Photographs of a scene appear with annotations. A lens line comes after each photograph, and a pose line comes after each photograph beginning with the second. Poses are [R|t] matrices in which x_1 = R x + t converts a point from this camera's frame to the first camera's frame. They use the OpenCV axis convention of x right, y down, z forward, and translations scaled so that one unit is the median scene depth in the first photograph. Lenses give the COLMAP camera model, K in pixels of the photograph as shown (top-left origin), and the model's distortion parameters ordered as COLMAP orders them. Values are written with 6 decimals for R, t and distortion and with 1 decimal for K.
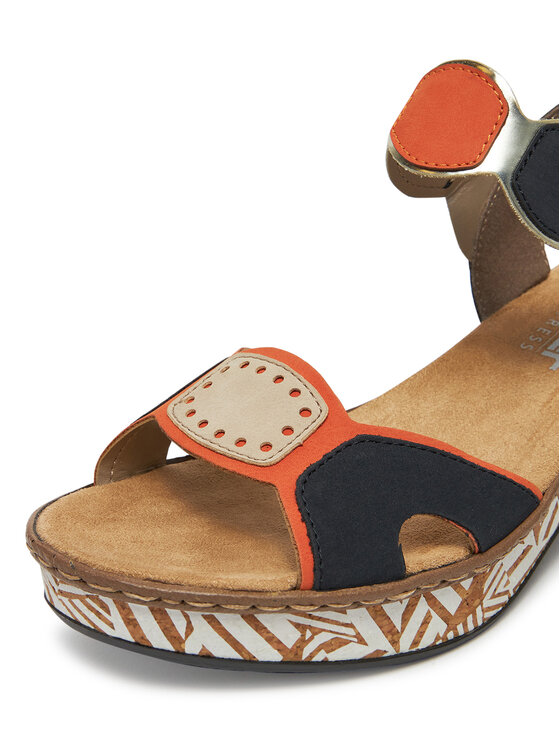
lens RADIAL K [[1339.9, 0, 280.0], [0, 1339.9, 373.0], [0, 0, 1]] dist [-0.060248, -0.062334]
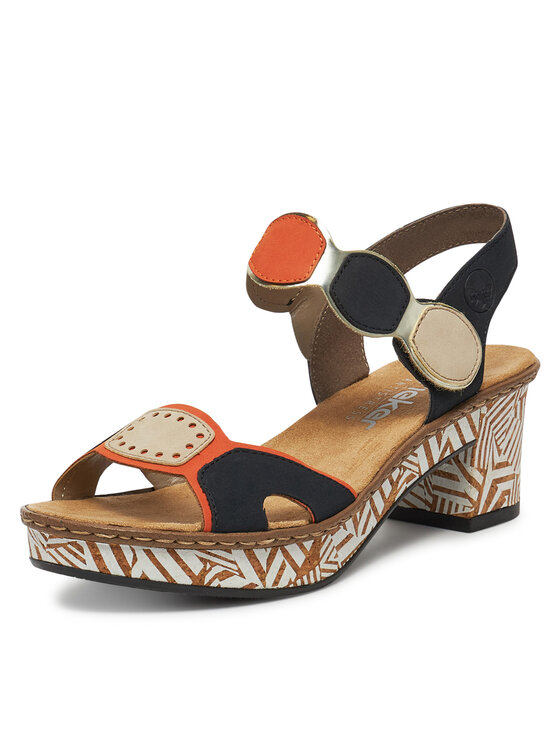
lens RADIAL K [[1360.8, 0, 280.0], [0, 1360.8, 373.0], [0, 0, 1]] dist [-0.033921, -0.045378]
pose [[0.993760, -0.018509, 0.109991, -0.060694], [0.031641, 0.992406, -0.118868, 0.146632], [-0.106956, 0.121607, 0.986799, -0.565036]]
